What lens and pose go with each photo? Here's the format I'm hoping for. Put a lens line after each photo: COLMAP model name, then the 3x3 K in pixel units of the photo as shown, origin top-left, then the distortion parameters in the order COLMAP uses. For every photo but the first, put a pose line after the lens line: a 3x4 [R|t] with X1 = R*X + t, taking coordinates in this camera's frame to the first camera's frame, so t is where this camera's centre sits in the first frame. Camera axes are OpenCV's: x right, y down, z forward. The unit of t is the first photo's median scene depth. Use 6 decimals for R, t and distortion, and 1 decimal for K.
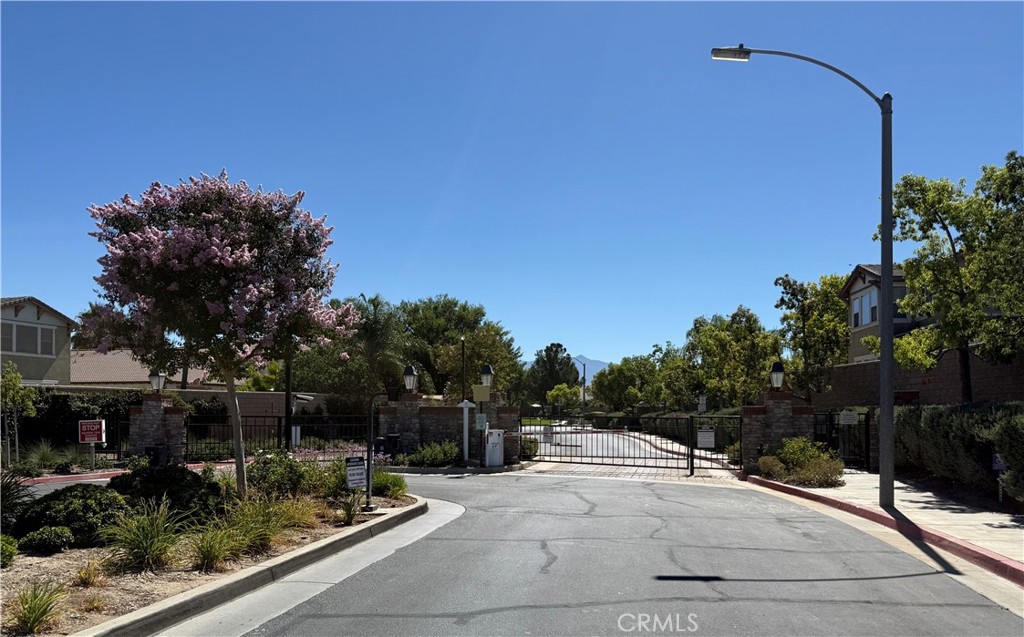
lens RADIAL K [[840.9, 0, 510.6], [0, 840.9, 381.8], [0, 0, 1]] dist [0.083725, -0.003478]
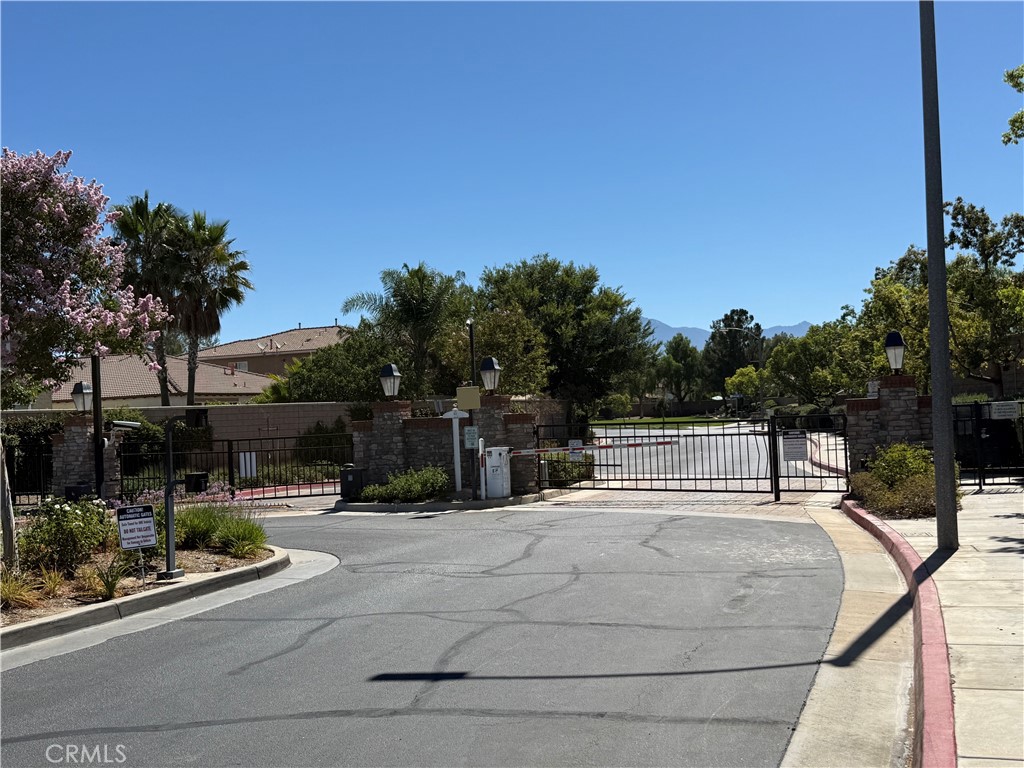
lens RADIAL K [[1153.9, 0, 512.0], [0, 1153.9, 384.0], [0, 0, 1]] dist [0.081526, 0.004906]
pose [[0.984985, -0.049056, -0.165523, 0.145516], [0.051113, 0.998659, 0.008185, -0.004363], [0.164900, -0.016523, 0.986172, 0.023362]]
